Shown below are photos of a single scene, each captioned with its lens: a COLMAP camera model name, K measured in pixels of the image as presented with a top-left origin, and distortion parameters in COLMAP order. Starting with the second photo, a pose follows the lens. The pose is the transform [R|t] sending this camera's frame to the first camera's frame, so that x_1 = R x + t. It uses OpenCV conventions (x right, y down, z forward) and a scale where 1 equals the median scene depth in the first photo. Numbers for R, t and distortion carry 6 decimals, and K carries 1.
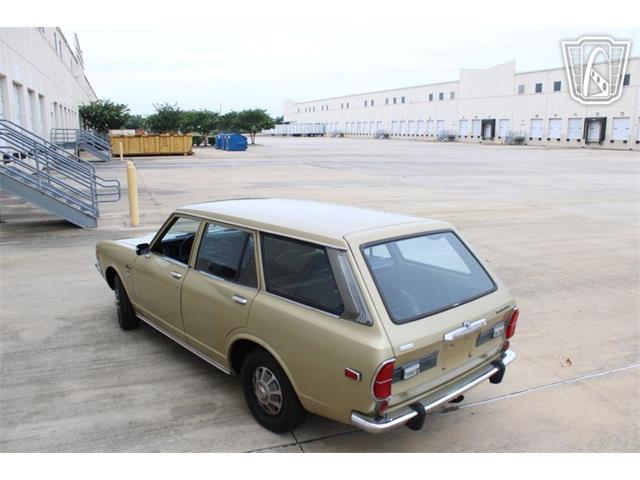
lens RADIAL K [[544.1, 0, 336.8], [0, 544.1, 244.9], [0, 0, 1]] dist [-0.144004, 0.092011]
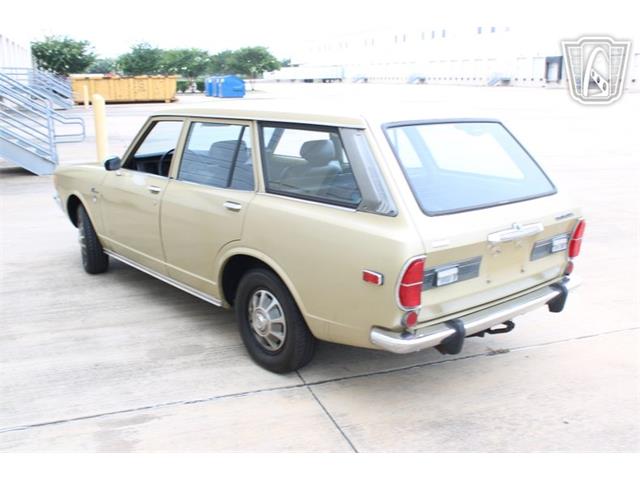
lens RADIAL K [[685.3, 0, 338.6], [0, 685.3, 246.2], [0, 0, 1]] dist [-0.081636, 0.000000]
pose [[0.999510, -0.002957, -0.031152, 0.006798], [0.004020, 0.999410, 0.034106, 0.100730], [0.031033, -0.034215, 0.998933, -0.008006]]
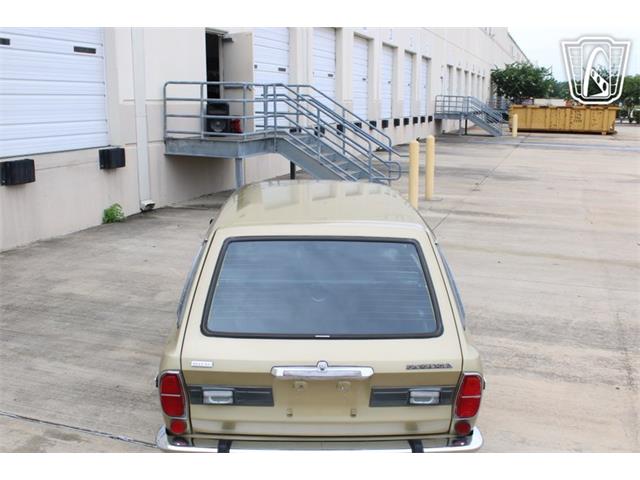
lens RADIAL K [[685.3, 0, 325.0], [0, 685.3, 243.5], [0, 0, 1]] dist [-0.081636, 0.000000]
pose [[0.747637, 0.135396, -0.650159, 0.580792], [-0.137799, 0.989317, 0.047567, -0.041783], [0.649654, 0.054029, 0.758308, 0.207274]]
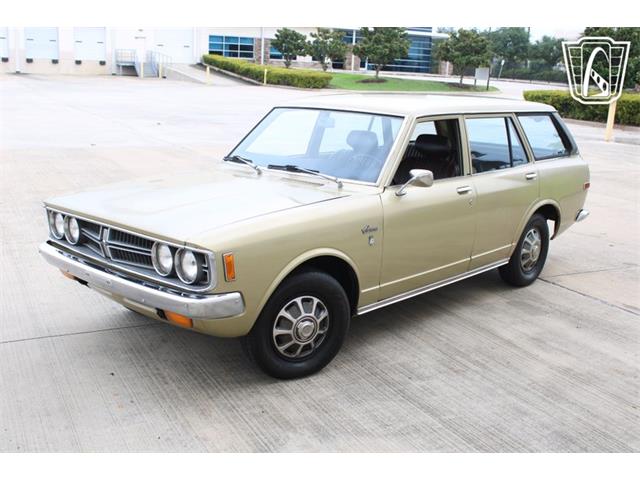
lens RADIAL K [[731.8, 0, 318.3], [0, 731.8, 237.3], [0, 0, 1]] dist [-0.059823, 0.000000]
pose [[-0.086509, -0.232759, 0.968679, -1.261363], [0.171793, 0.954274, 0.244640, -0.168098], [-0.981327, 0.187576, -0.042567, 1.195957]]
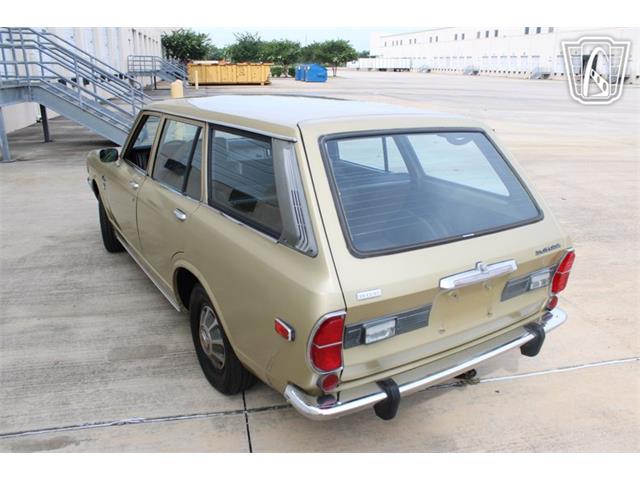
lens RADIAL K [[544.1, 0, 333.8], [0, 544.1, 245.0], [0, 0, 1]] dist [-0.144004, 0.092011]
pose [[0.986541, 0.057951, -0.152902, 0.115399], [-0.040413, 0.992495, 0.115413, 0.038686], [0.158443, -0.107680, 0.981479, 0.239703]]
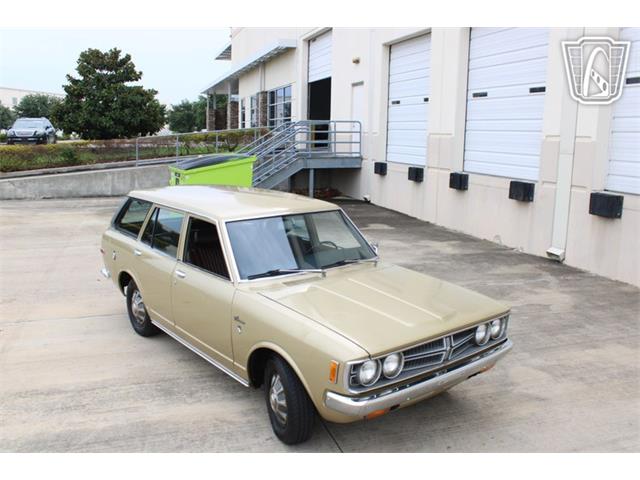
lens RADIAL K [[581.0, 0, 317.3], [0, 581.0, 239.8], [0, 0, 1]] dist [-0.127791, 0.093692]
pose [[-0.996077, -0.034185, 0.081625, -0.350647], [-0.000051, 0.922599, 0.385760, -0.426793], [-0.088495, 0.384242, -0.918981, 2.034519]]
